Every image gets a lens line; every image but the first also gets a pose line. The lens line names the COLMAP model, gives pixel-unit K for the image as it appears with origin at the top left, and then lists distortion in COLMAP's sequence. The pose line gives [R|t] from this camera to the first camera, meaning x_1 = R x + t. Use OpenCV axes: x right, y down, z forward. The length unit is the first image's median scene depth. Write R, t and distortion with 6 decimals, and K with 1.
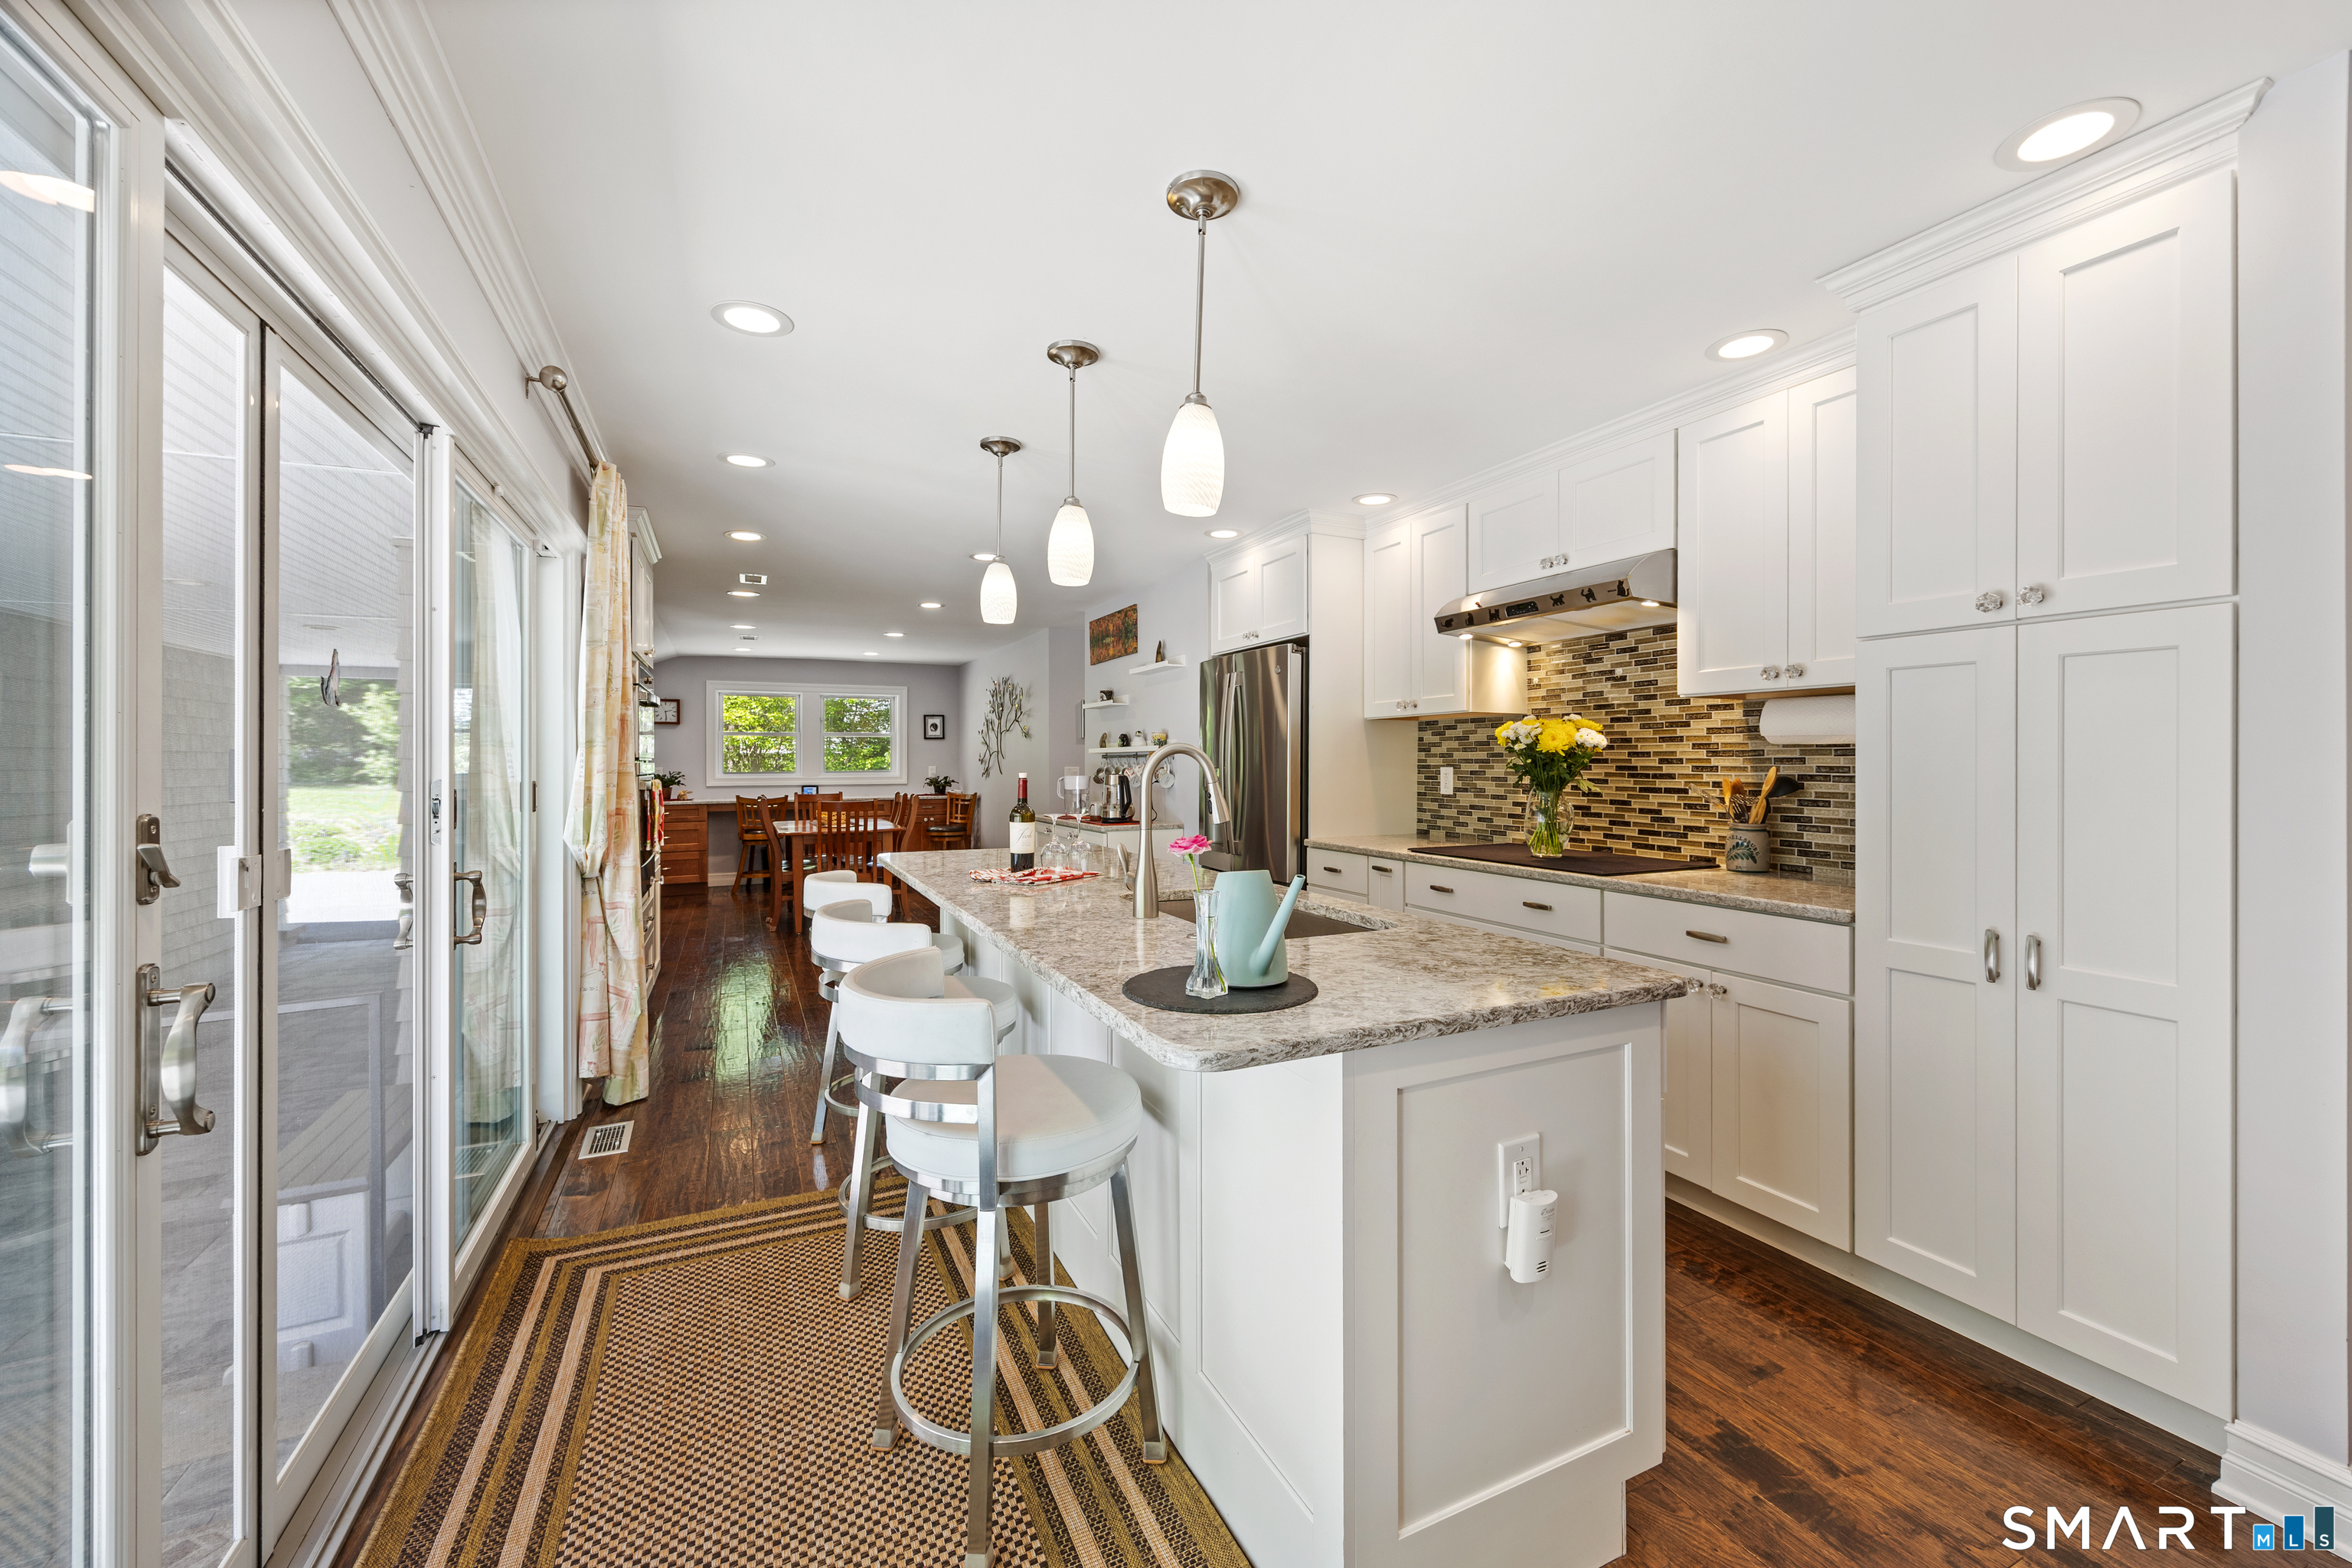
lens RADIAL K [[919.2, 0, 1174.3], [0, 919.2, 759.0], [0, 0, 1]] dist [-0.003721, 0.001436]
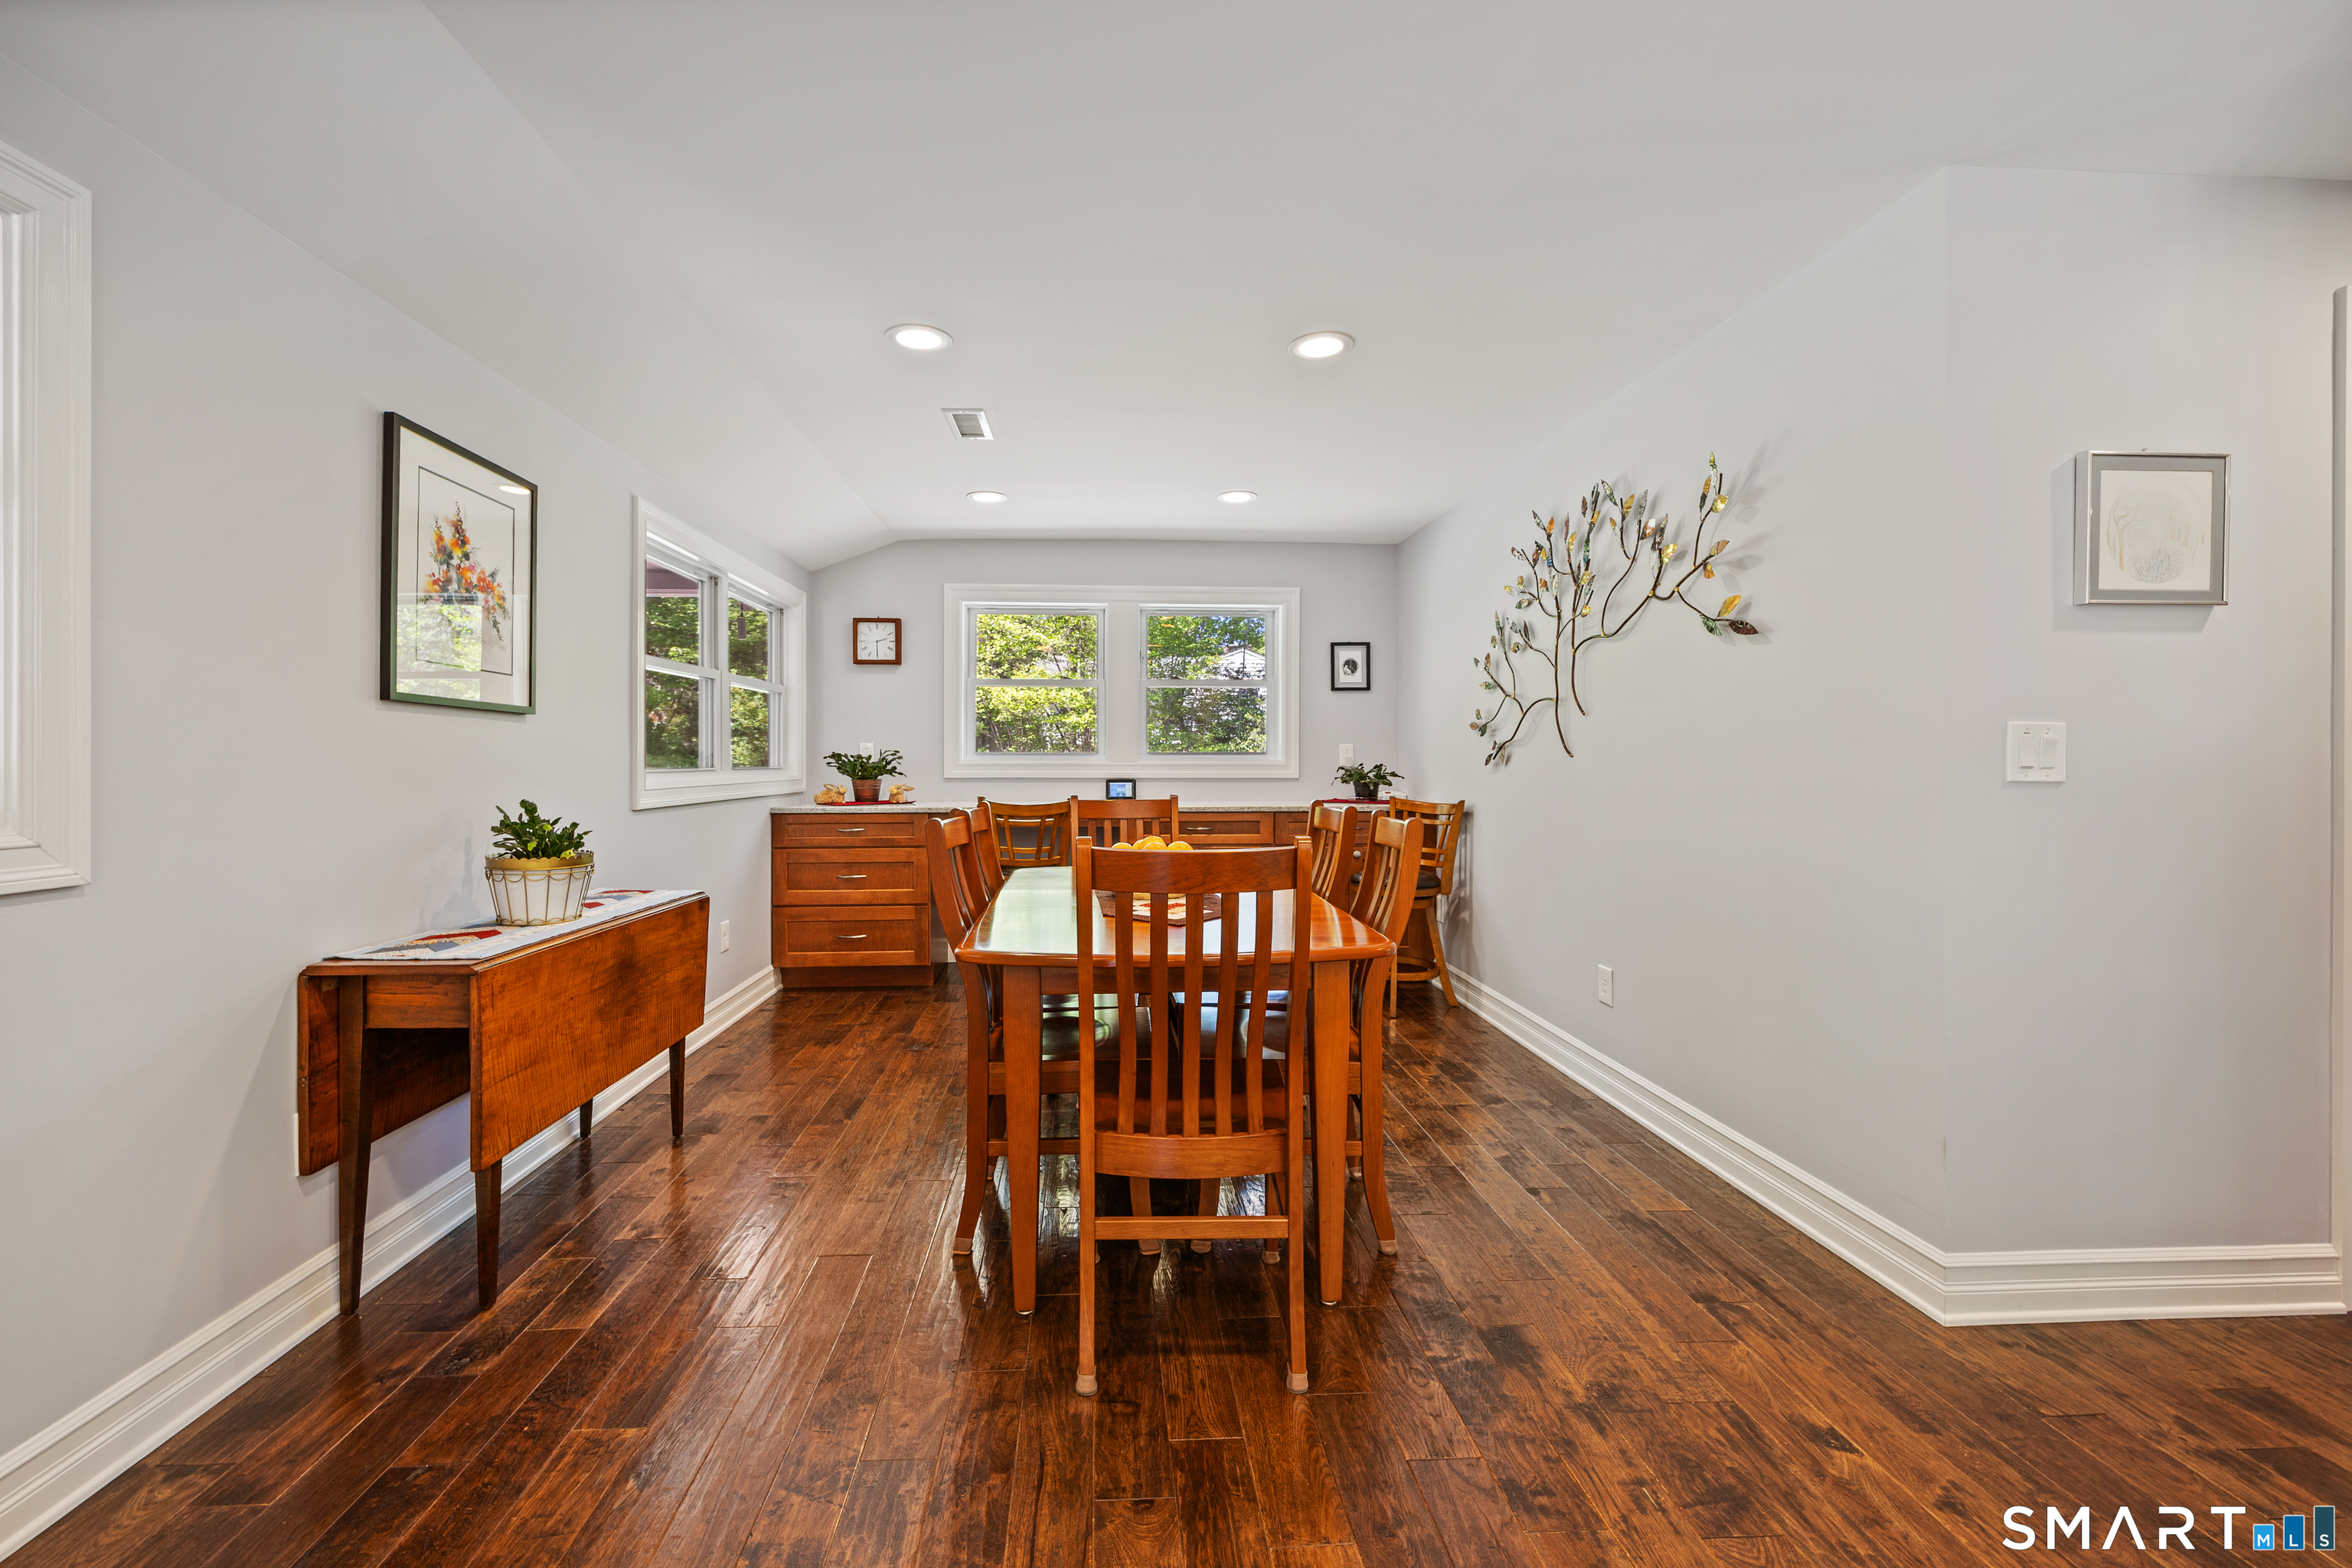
lens RADIAL K [[919.2, 0, 1130.8], [0, 919.2, 736.2], [0, 0, 1]] dist [-0.003721, 0.001436]
pose [[0.921824, -0.005134, -0.387574, -0.579558], [-0.002927, 0.999792, -0.020205, 0.045389], [0.387597, 0.019760, 0.921617, 1.597736]]
